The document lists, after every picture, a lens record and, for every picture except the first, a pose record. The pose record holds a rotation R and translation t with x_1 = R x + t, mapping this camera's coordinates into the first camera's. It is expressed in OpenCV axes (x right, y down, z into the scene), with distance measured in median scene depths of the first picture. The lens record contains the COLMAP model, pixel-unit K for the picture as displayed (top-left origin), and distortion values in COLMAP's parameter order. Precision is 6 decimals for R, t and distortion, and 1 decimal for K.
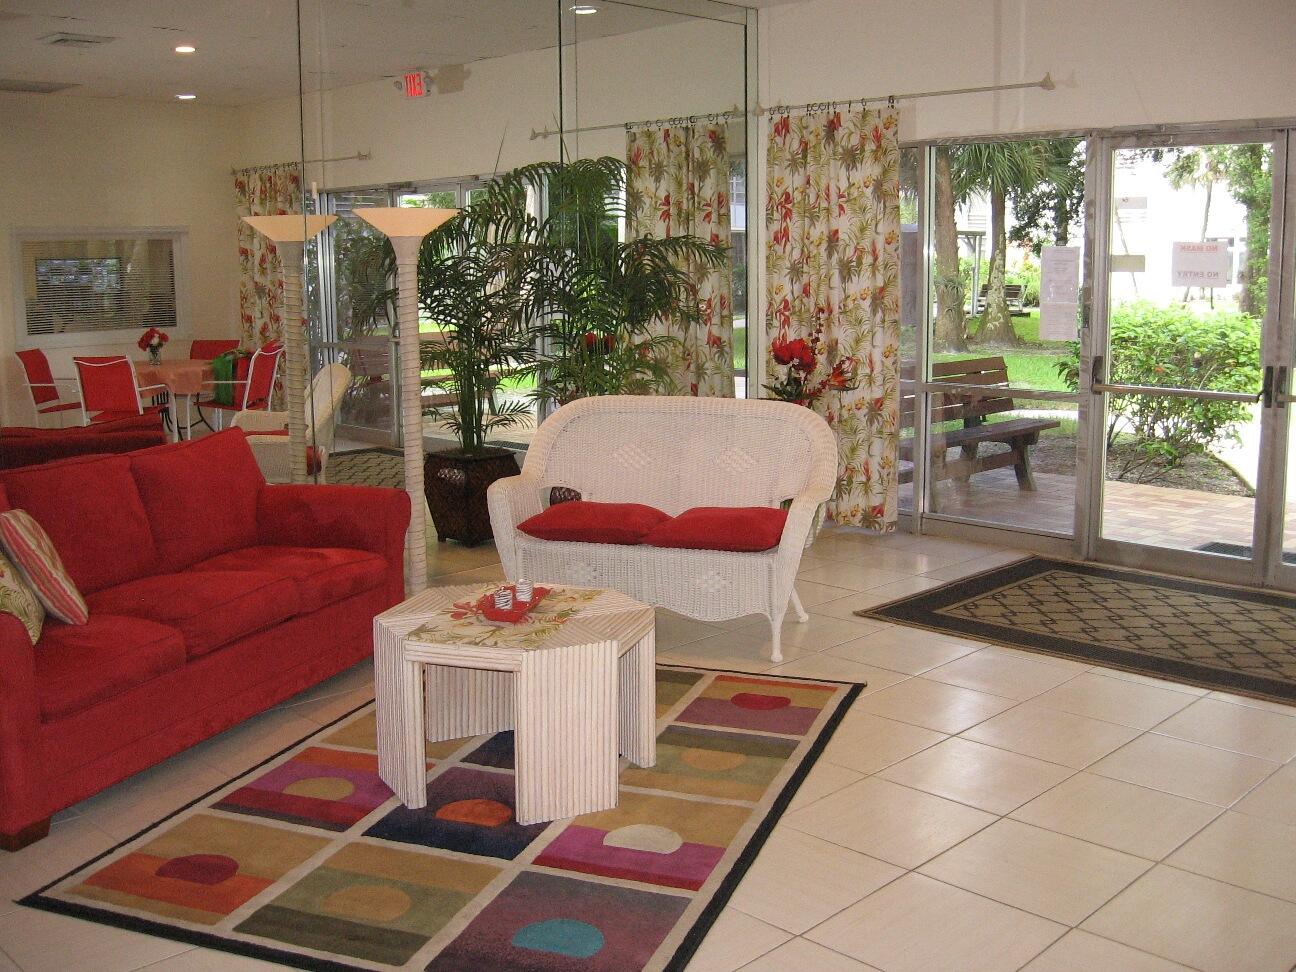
lens RADIAL K [[1356.4, 0, 651.6], [0, 1356.4, 483.6], [0, 0, 1]] dist [-0.005321, 0.000000]
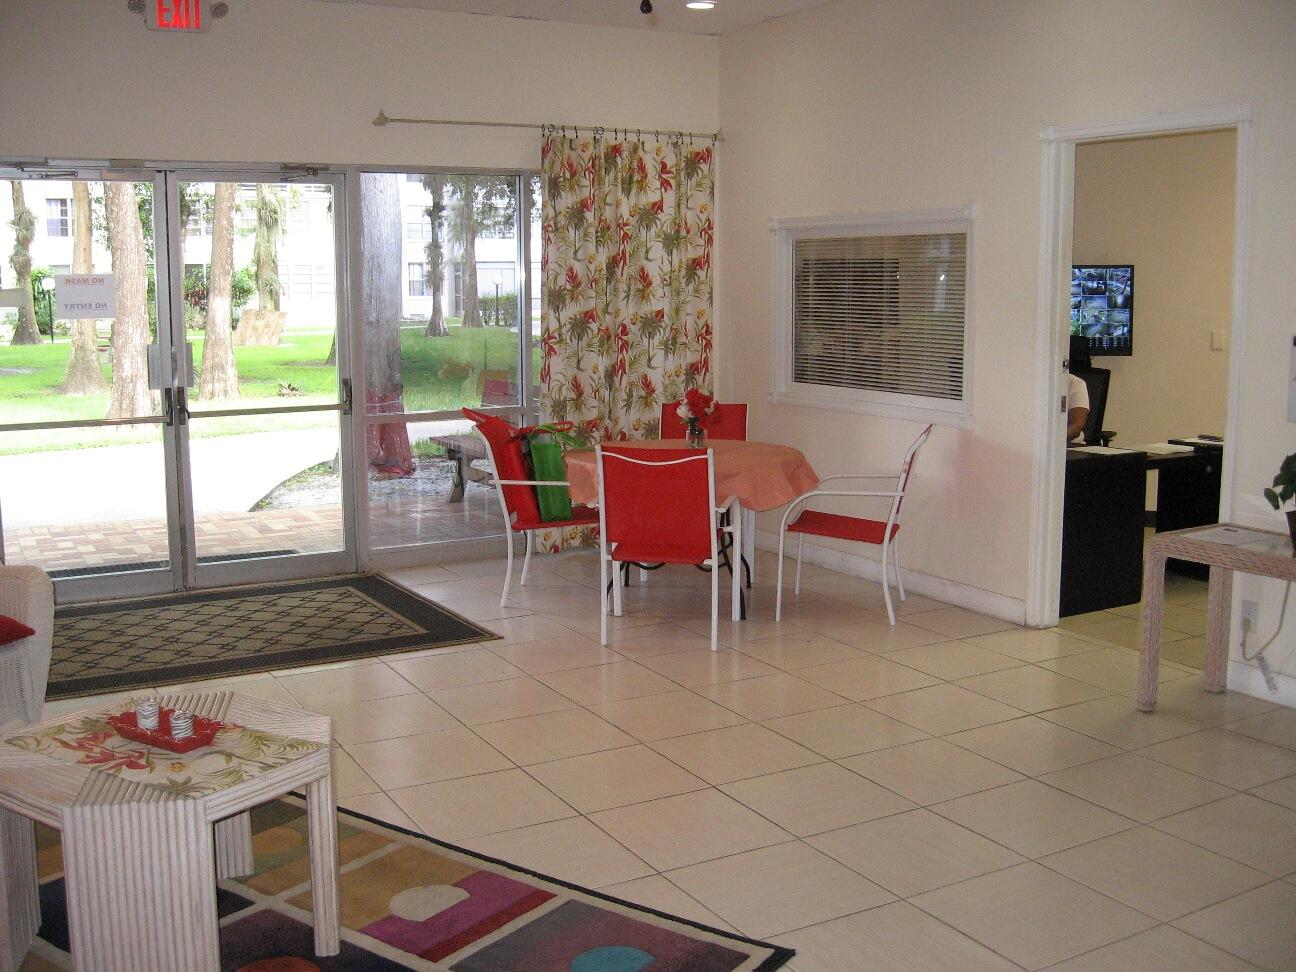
lens RADIAL K [[1356.4, 0, 651.4], [0, 1356.4, 487.9], [0, 0, 1]] dist [-0.005321, 0.000000]
pose [[0.310246, -0.137723, 0.940627, -0.646933], [0.171852, 0.981274, 0.086993, -0.053948], [-0.934994, 0.134660, 0.328104, 0.430818]]
